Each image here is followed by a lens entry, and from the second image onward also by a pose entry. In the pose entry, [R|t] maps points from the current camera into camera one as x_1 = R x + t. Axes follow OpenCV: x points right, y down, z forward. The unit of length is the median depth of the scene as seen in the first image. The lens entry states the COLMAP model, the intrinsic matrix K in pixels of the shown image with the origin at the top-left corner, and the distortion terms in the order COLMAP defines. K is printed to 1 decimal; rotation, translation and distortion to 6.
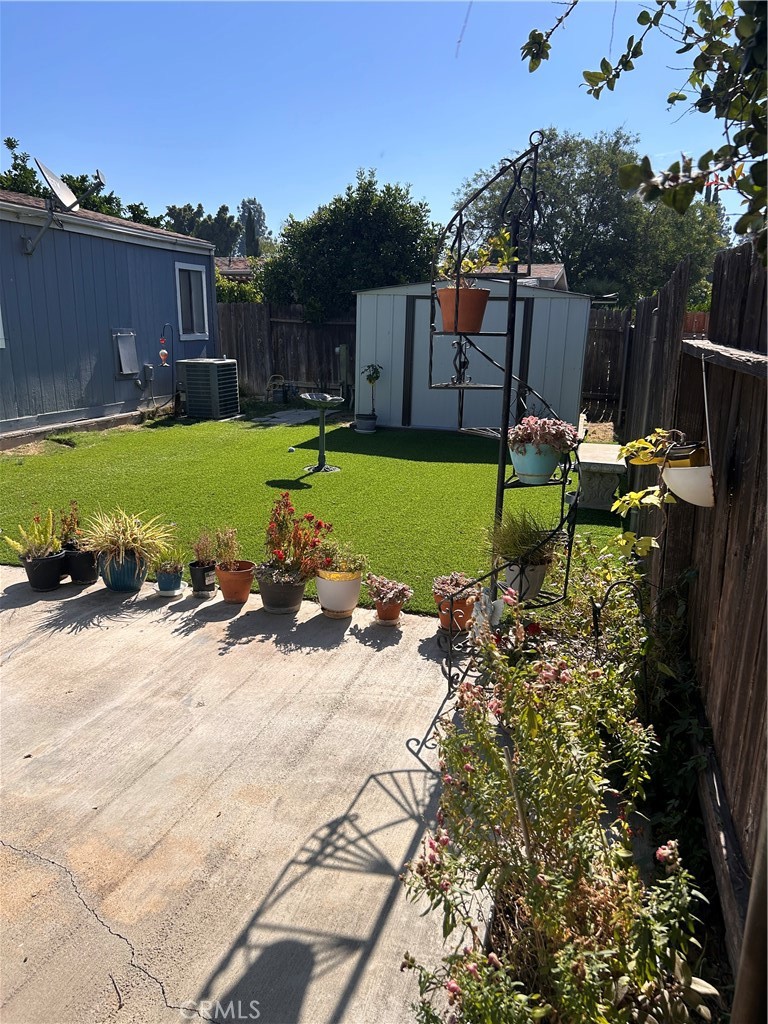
lens RADIAL K [[801.8, 0, 385.0], [0, 801.8, 514.2], [0, 0, 1]] dist [0.057169, -0.004359]
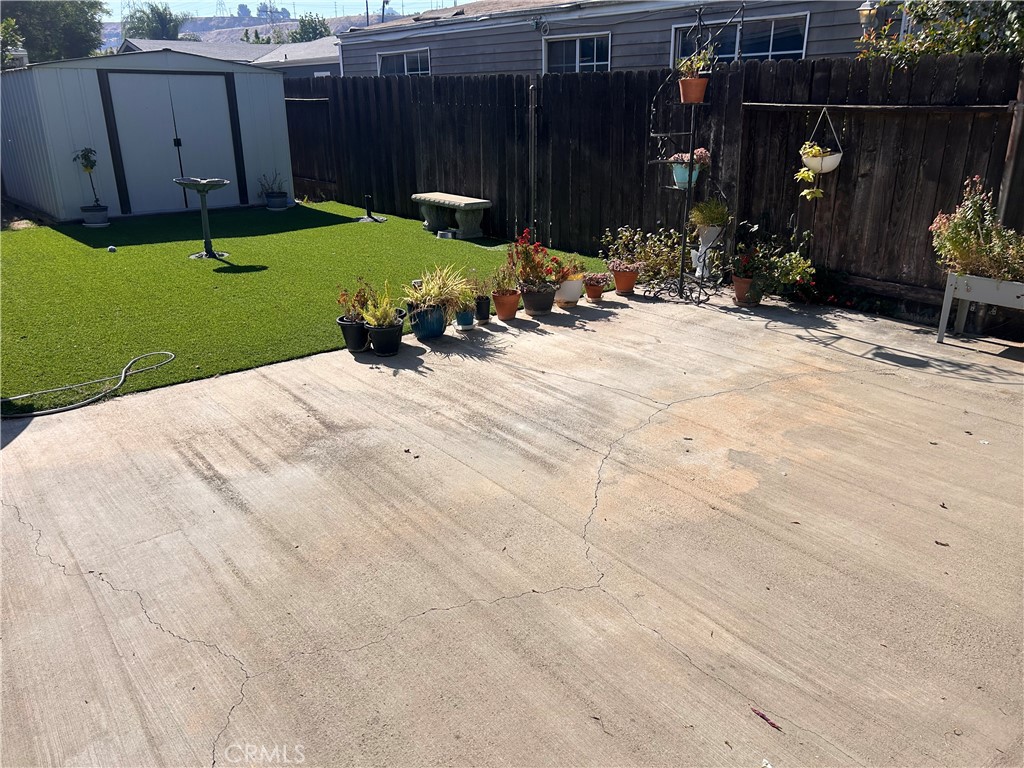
lens RADIAL K [[801.8, 0, 510.6], [0, 801.8, 382.5], [0, 0, 1]] dist [0.057169, -0.004359]
pose [[0.578155, -0.310604, 0.754495, -1.660239], [0.218985, 0.949851, 0.223222, -0.122949], [-0.785992, 0.036166, 0.617178, 0.205726]]
